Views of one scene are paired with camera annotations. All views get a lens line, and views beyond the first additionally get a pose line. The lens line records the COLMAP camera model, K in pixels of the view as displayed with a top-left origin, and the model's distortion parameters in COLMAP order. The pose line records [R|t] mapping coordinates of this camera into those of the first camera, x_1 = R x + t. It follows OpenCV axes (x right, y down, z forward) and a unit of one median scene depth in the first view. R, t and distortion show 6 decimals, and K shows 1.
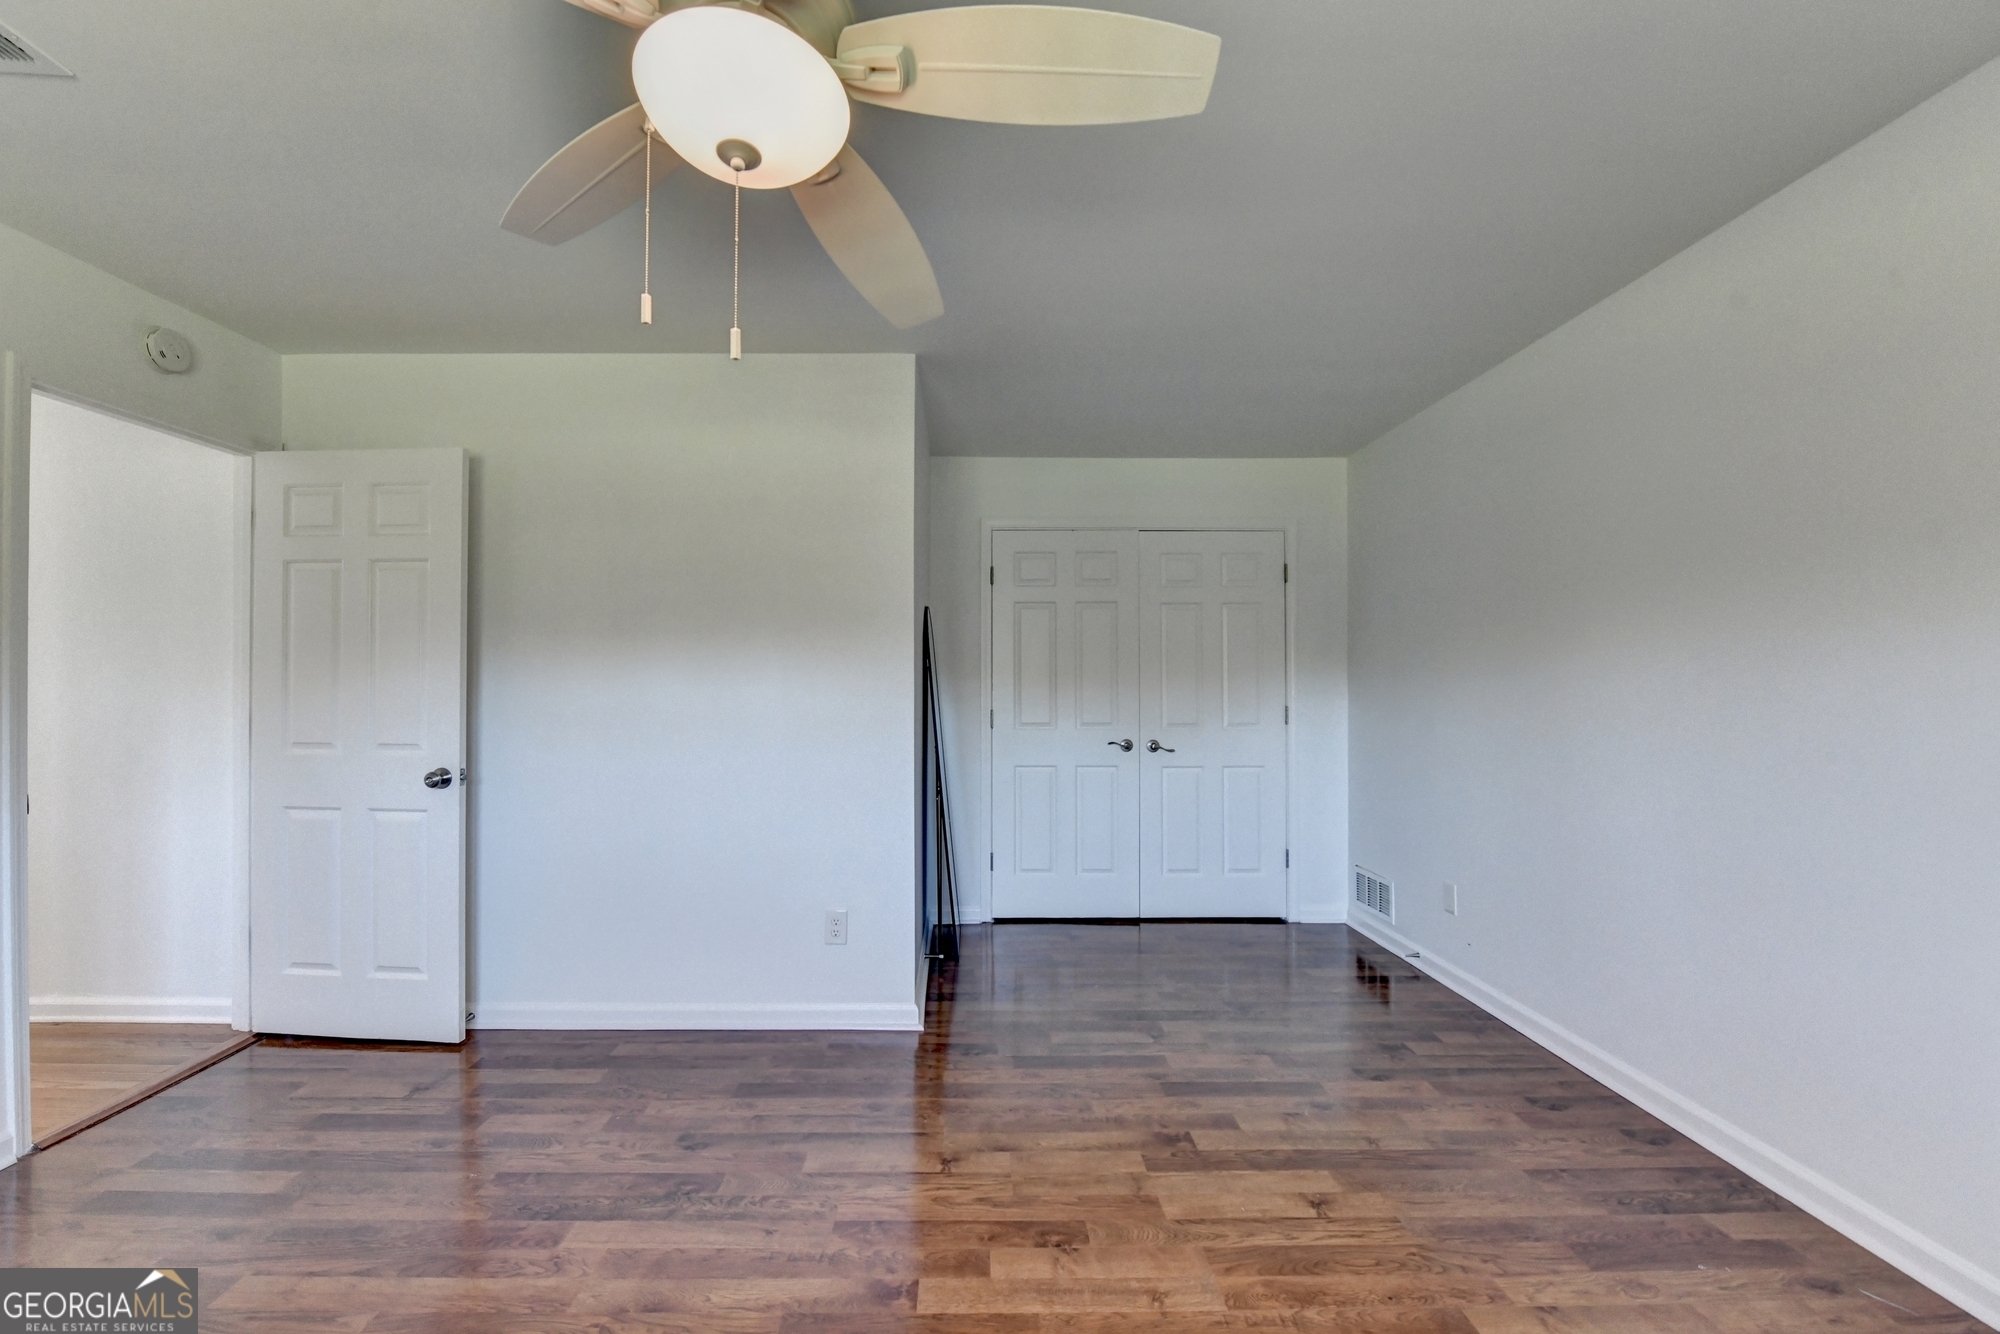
lens RADIAL K [[851.1, 0, 996.2], [0, 851.1, 672.1], [0, 0, 1]] dist [-0.013921, -0.001730]
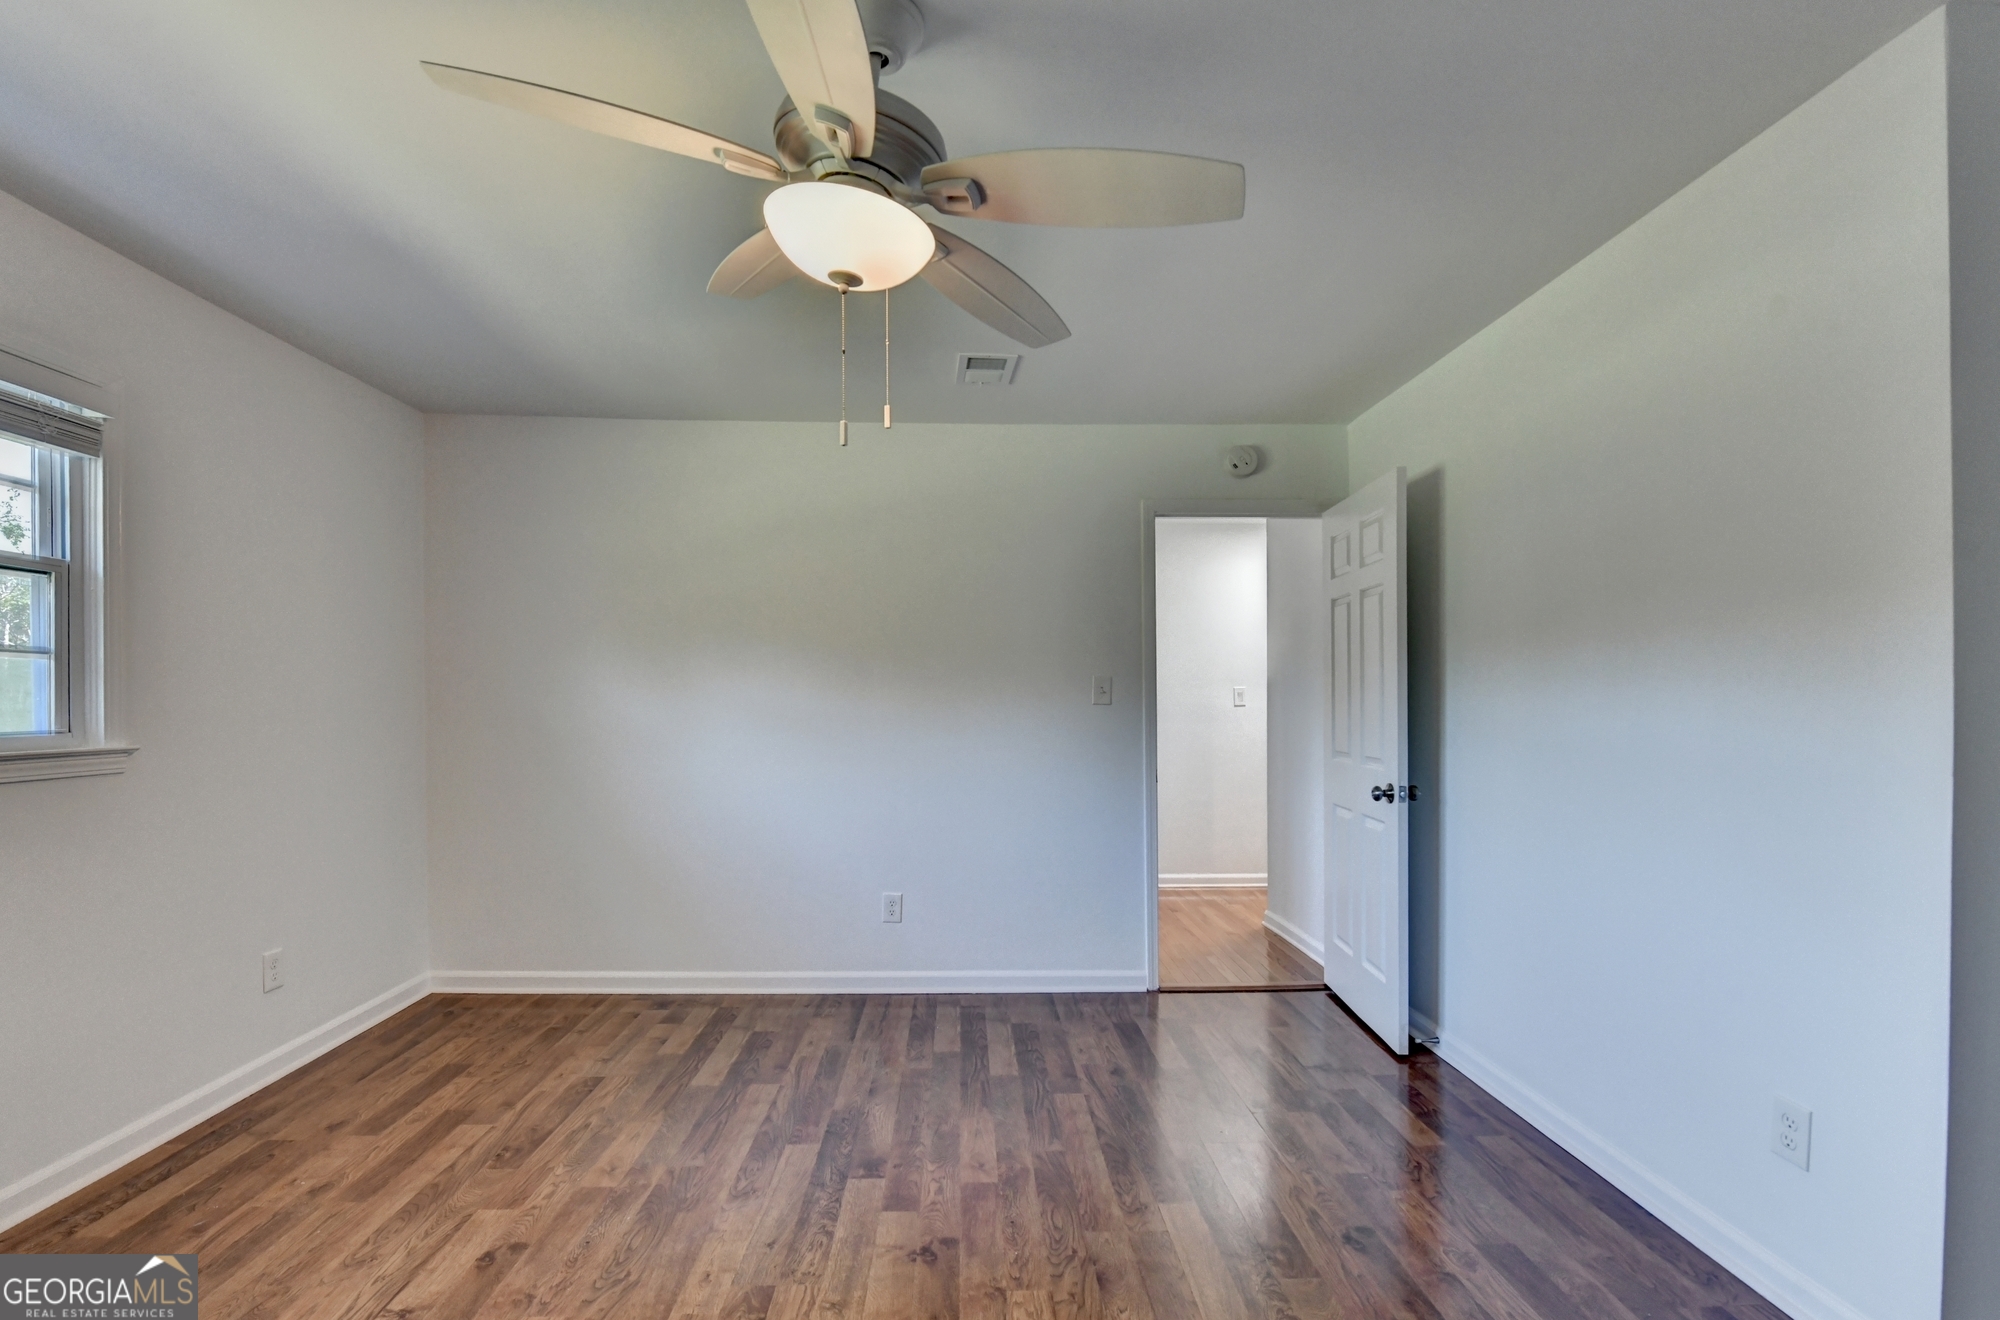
lens RADIAL K [[851.1, 0, 977.1], [0, 851.1, 698.6], [0, 0, 1]] dist [-0.013921, -0.001730]
pose [[0.043422, 0.002769, -0.999053, 0.395844], [0.008000, 0.999963, 0.003119, 0.002171], [0.999025, -0.008128, 0.043398, 0.488777]]
